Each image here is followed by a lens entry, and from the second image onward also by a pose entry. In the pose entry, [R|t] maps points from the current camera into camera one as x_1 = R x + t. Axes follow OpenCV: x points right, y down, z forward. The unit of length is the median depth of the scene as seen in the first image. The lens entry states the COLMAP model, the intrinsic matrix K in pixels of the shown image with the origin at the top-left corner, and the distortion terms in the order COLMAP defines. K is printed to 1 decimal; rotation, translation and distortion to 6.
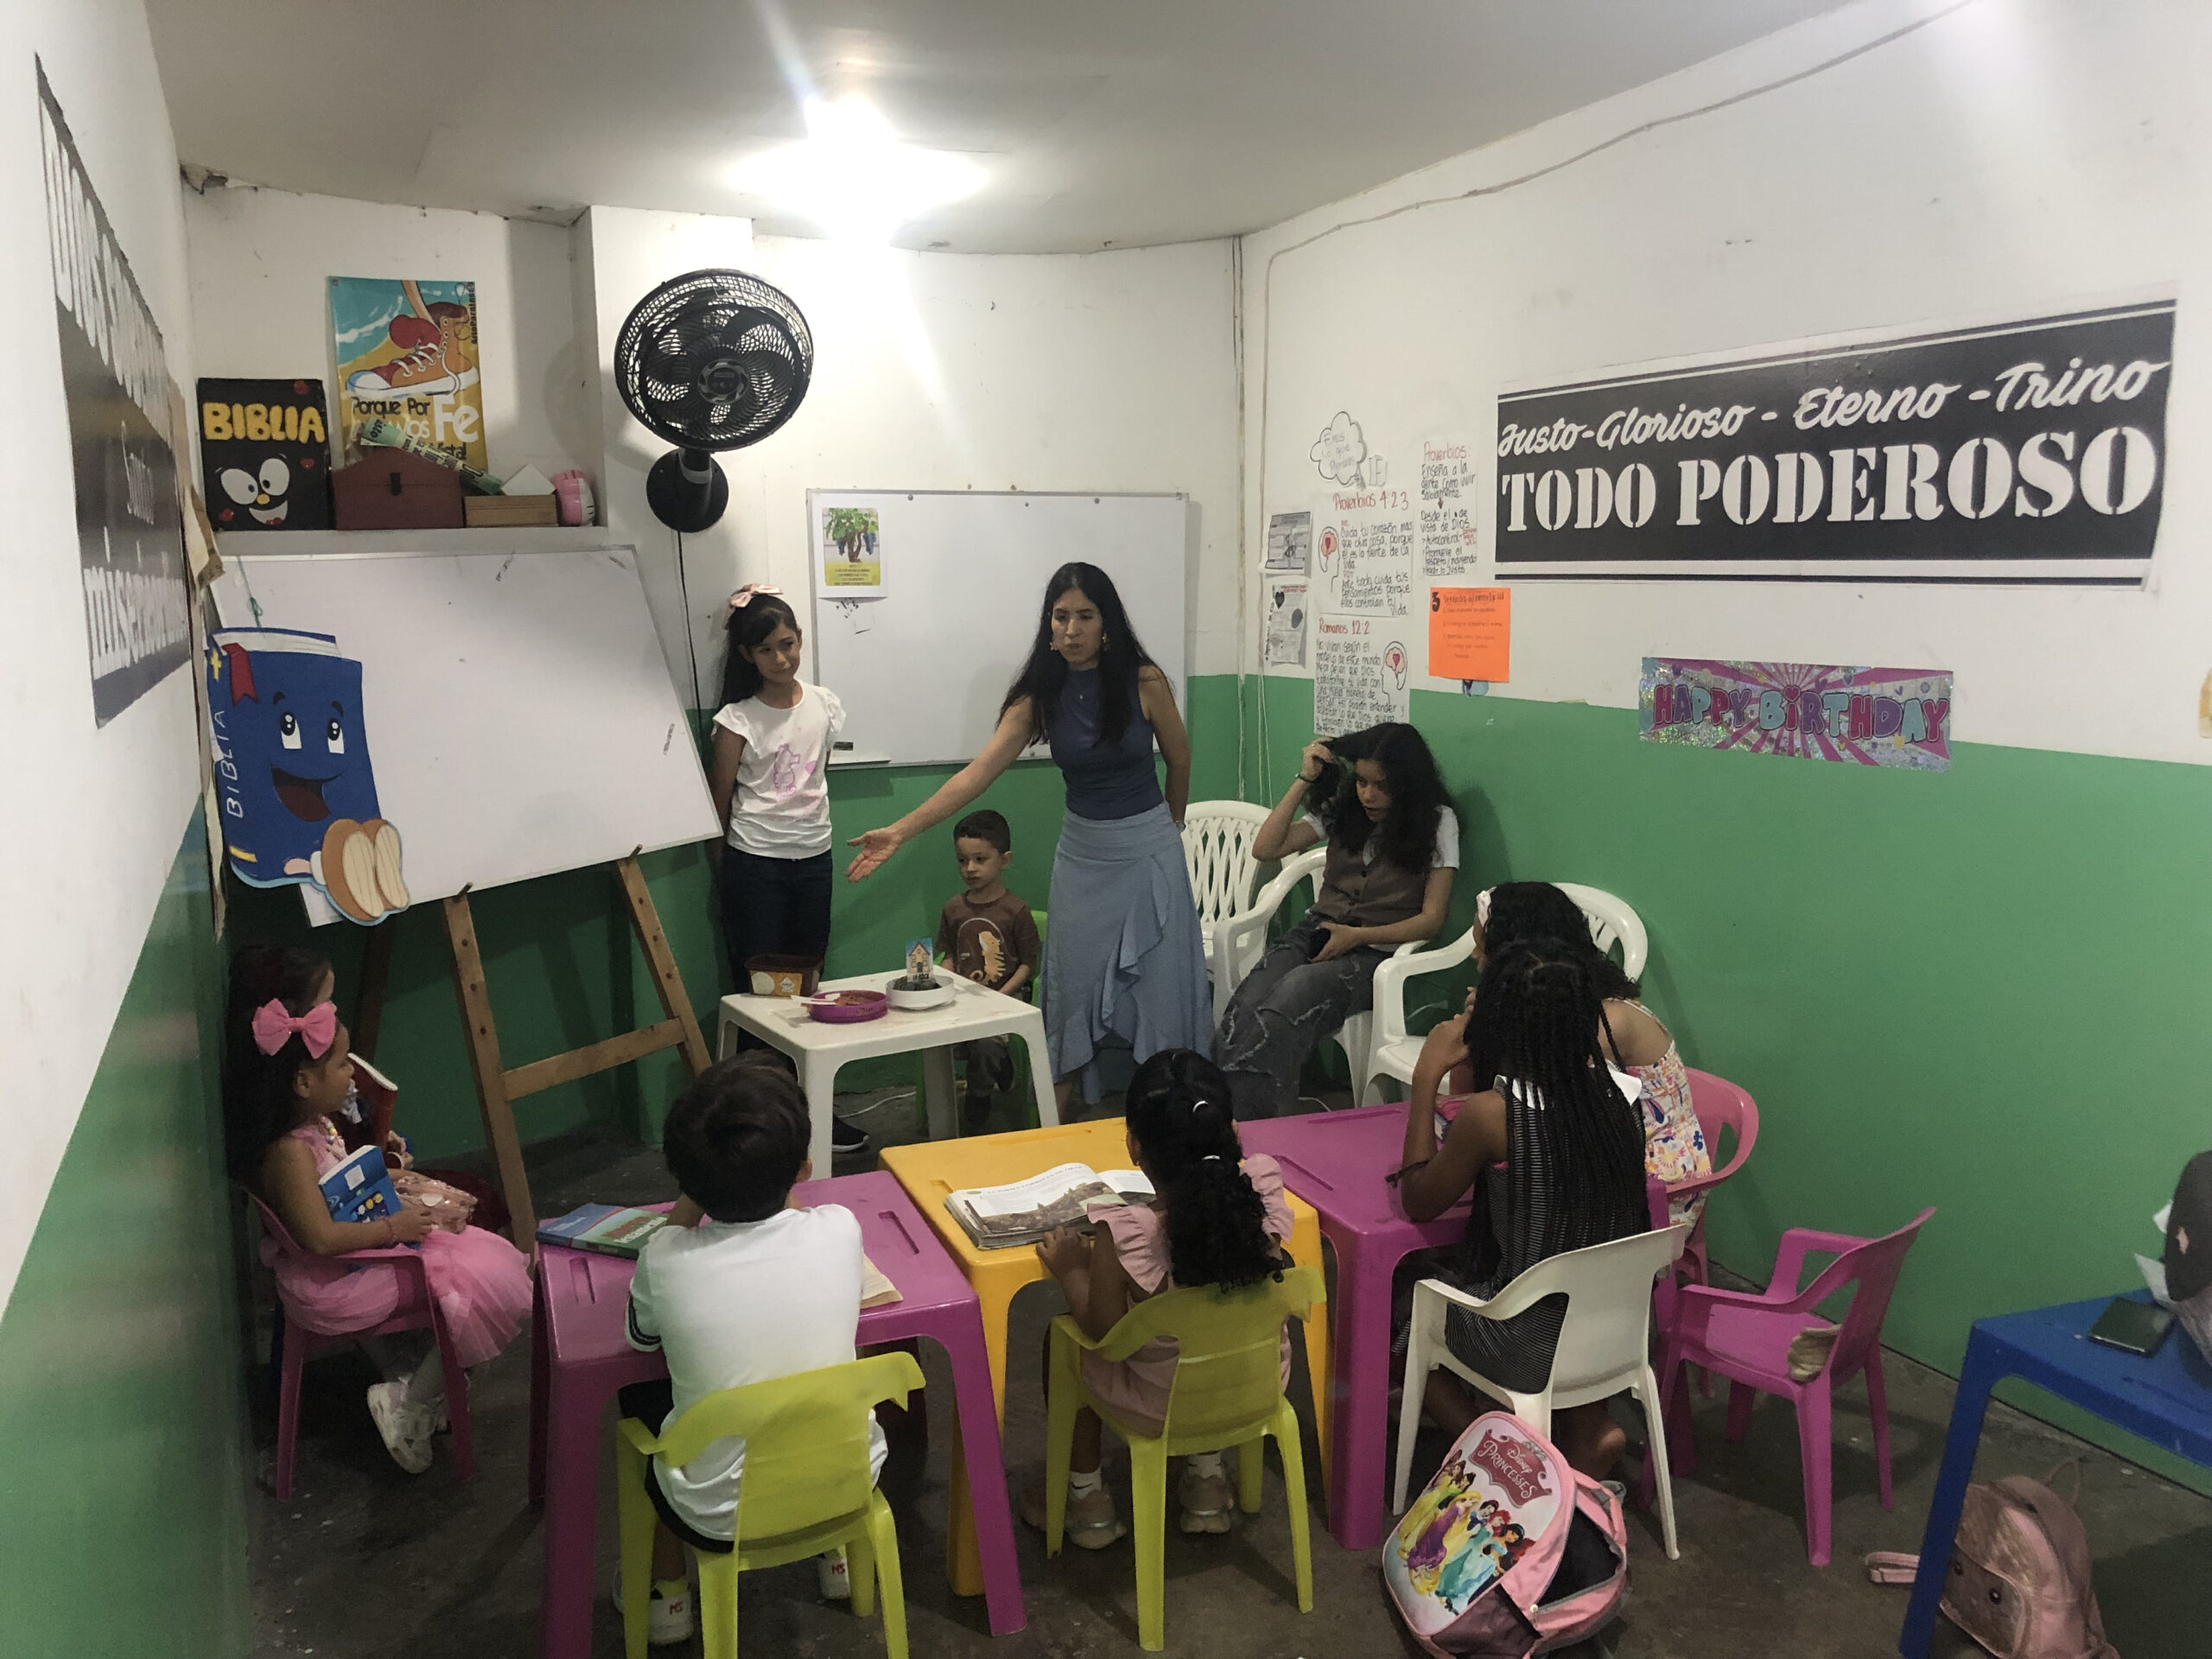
lens RADIAL K [[1812.9, 0, 1106.0], [0, 1812.9, 829.5], [0, 0, 1]] dist [-0.064066, 0.128787]
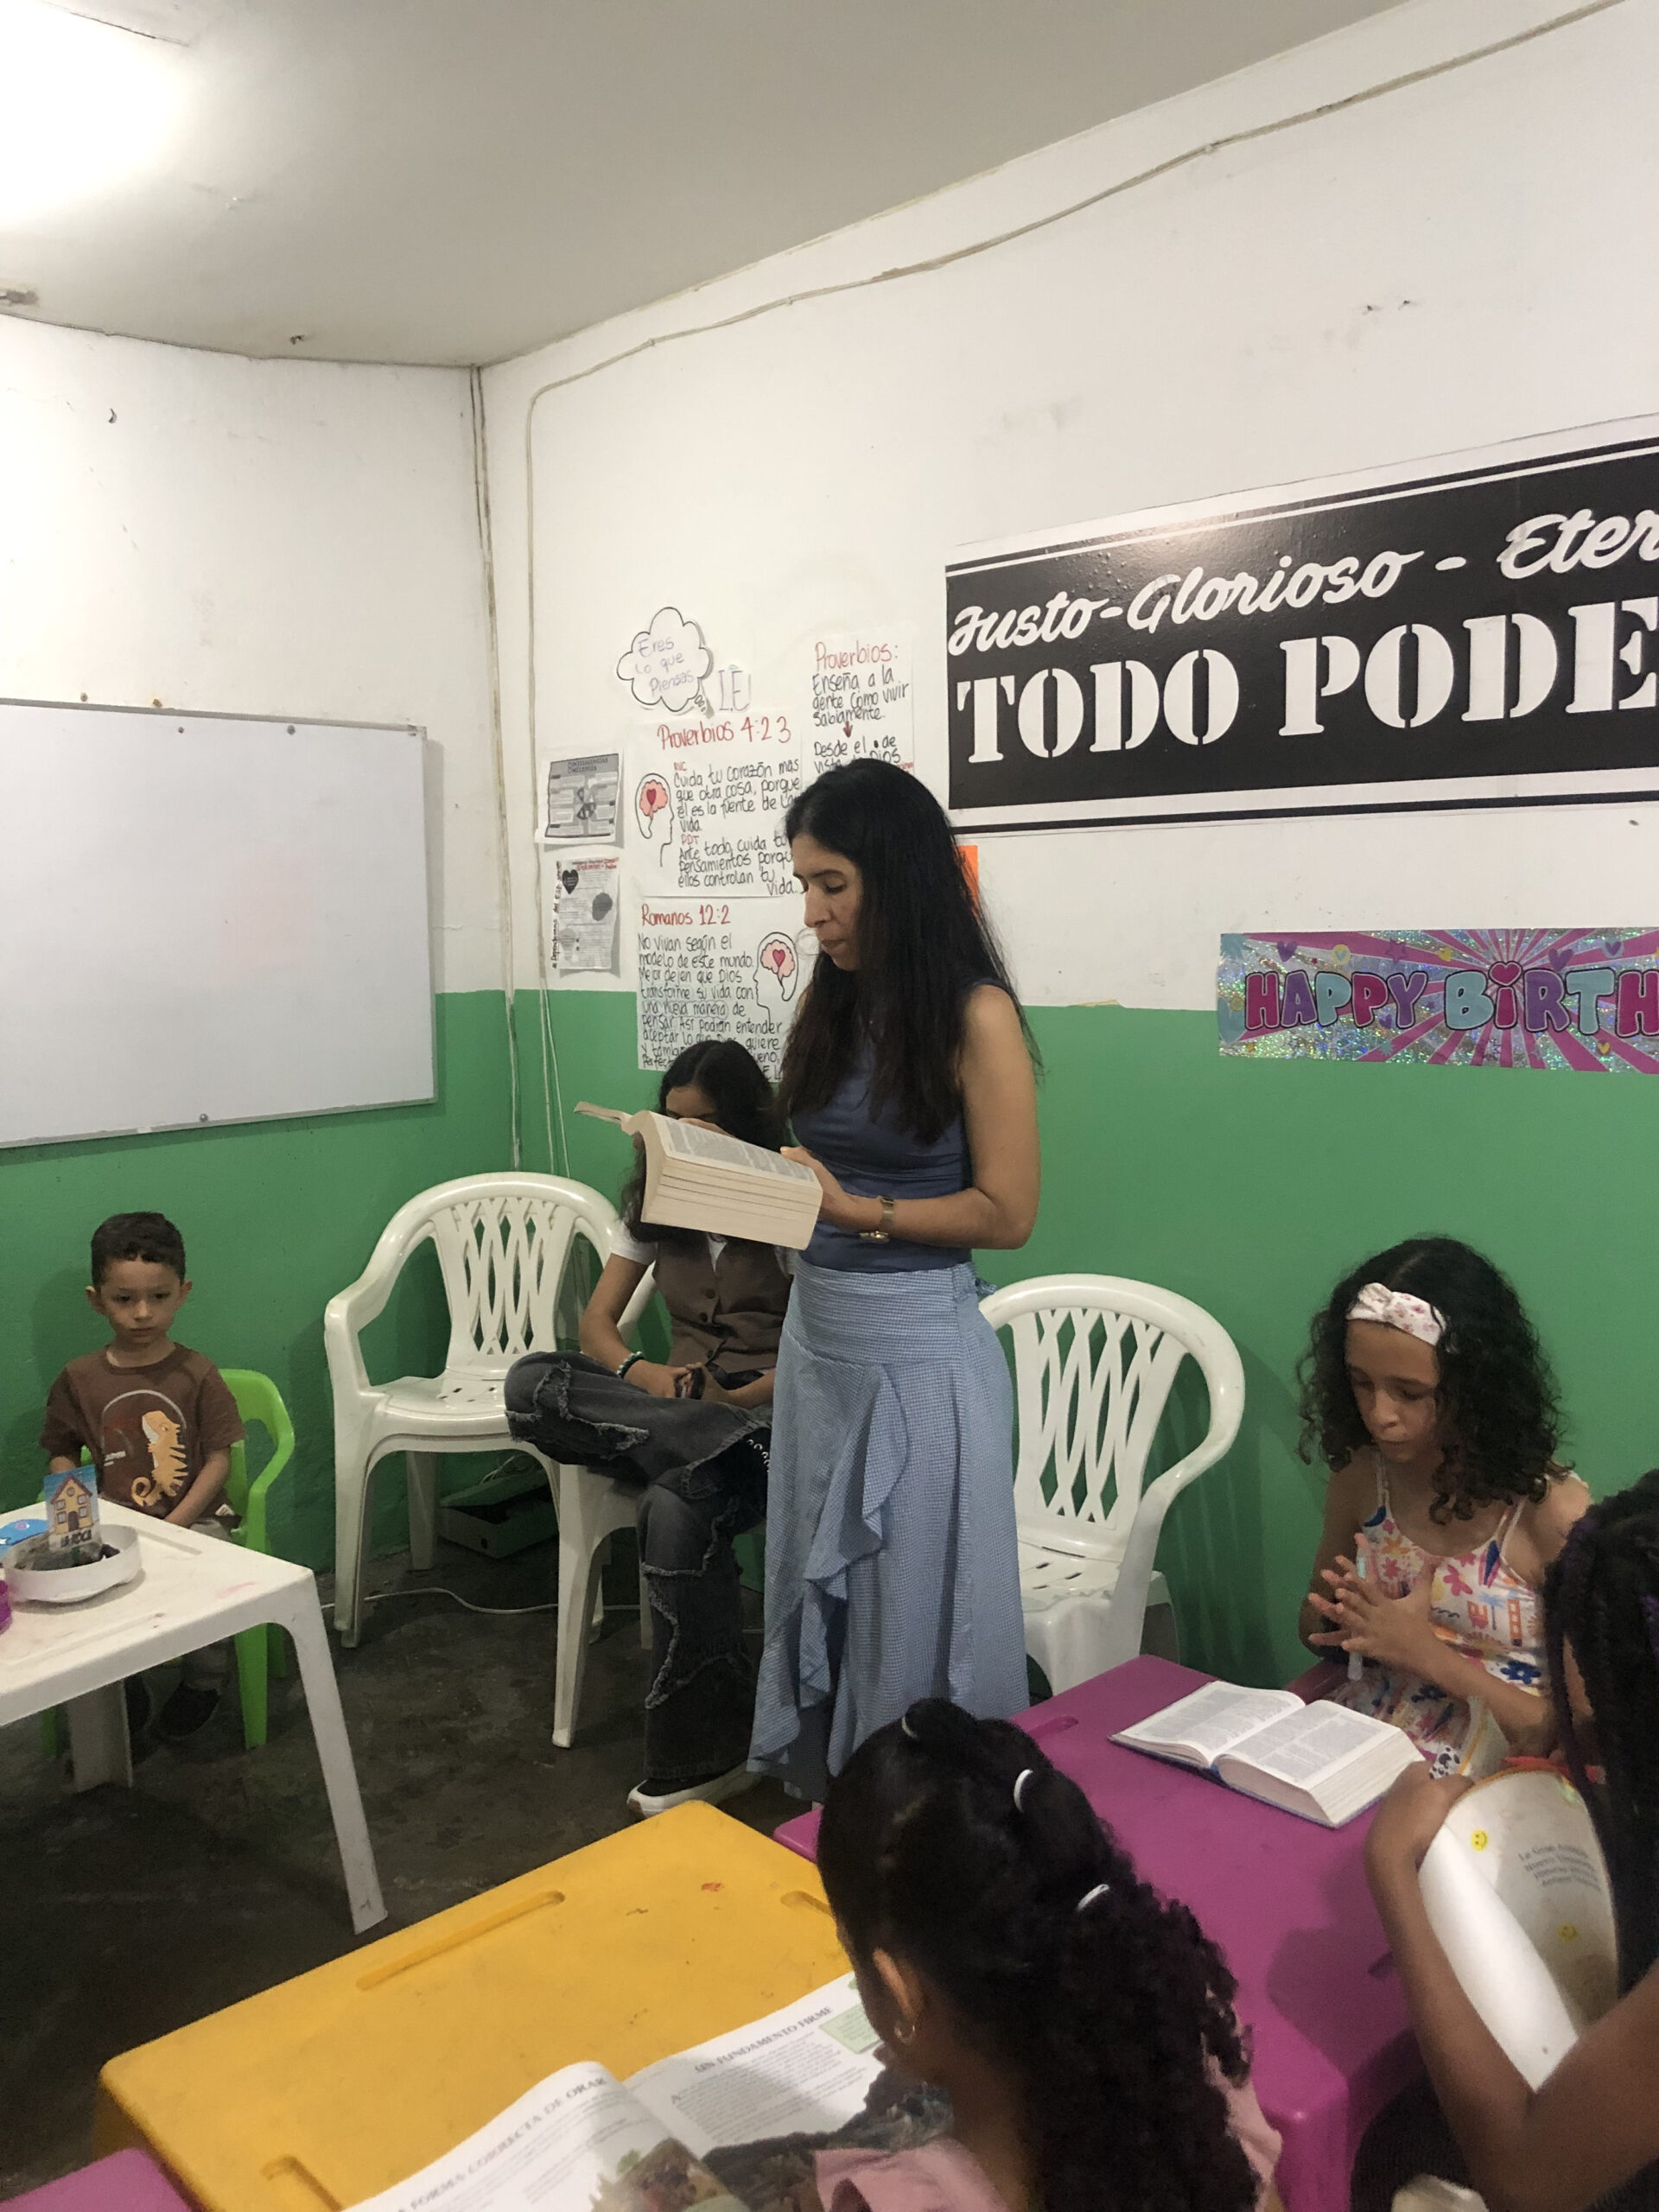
lens RADIAL K [[1762.7, 0, 836.1], [0, 1762.7, 1082.4], [0, 0, 1]] dist [0.033139, -0.010700]
pose [[0.924973, -0.039658, 0.377958, -0.086676], [0.058969, 0.997472, -0.039653, -0.020131], [-0.375430, 0.058966, 0.924973, 0.411851]]
